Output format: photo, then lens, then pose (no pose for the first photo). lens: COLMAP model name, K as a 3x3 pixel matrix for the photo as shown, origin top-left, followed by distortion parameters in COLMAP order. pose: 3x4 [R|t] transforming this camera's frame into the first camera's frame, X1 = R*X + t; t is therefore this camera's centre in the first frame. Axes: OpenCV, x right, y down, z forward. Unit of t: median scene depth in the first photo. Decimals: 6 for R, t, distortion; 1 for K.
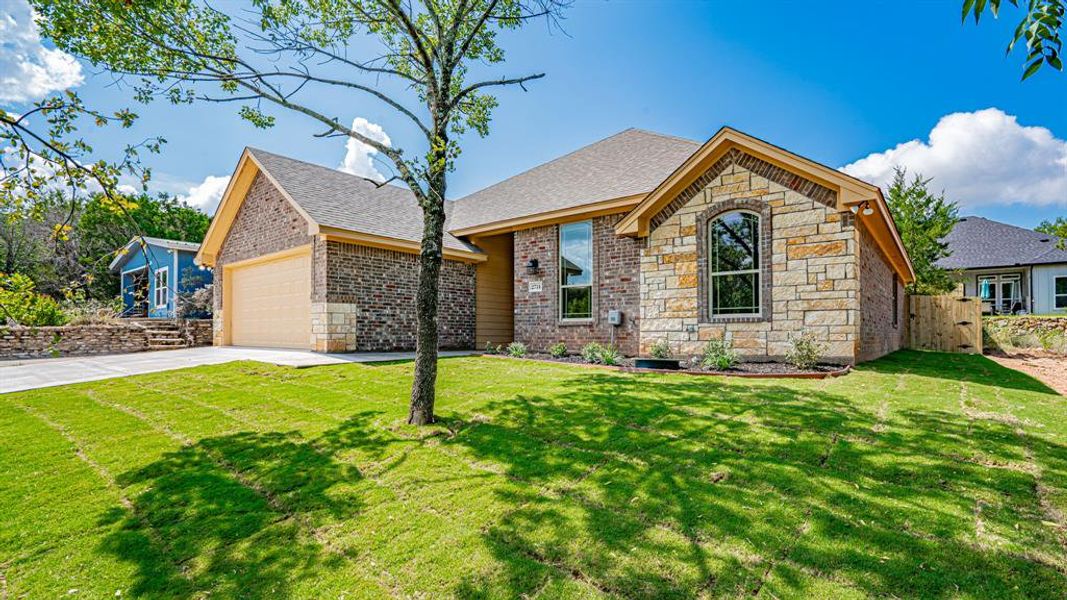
lens RADIAL K [[480.8, 0, 534.9], [0, 480.8, 286.5], [0, 0, 1]] dist [-0.001770, -0.000148]
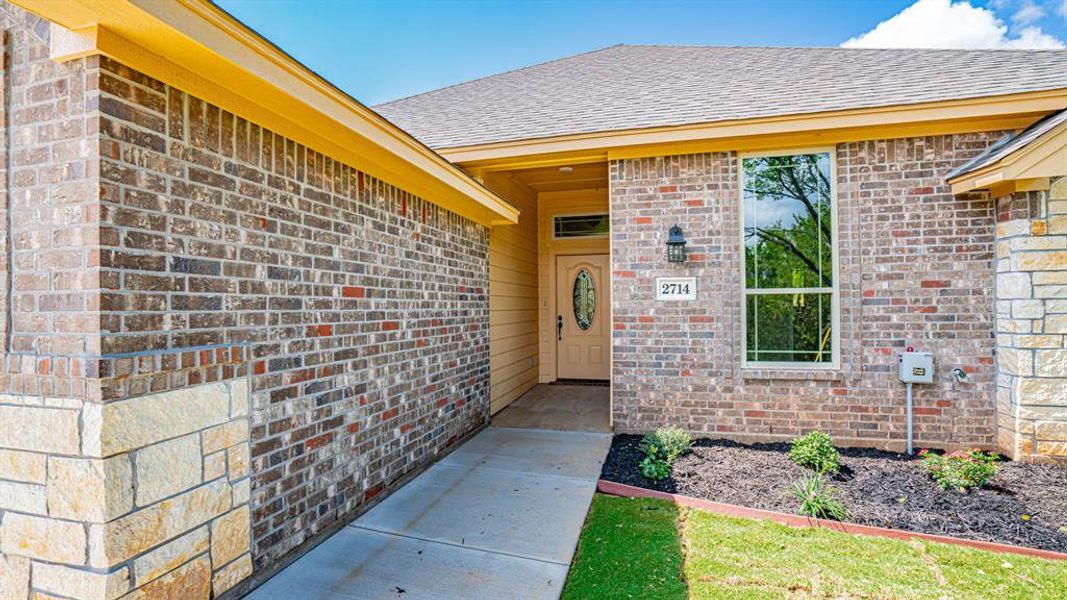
lens RADIAL K [[480.8, 0, 534.9], [0, 480.8, 286.5], [0, 0, 1]] dist [-0.001770, -0.000148]
pose [[0.905099, 0.005427, 0.425166, -0.333585], [-0.029947, 0.998249, 0.051010, -0.022605], [-0.424144, -0.058902, 0.903677, 0.707479]]
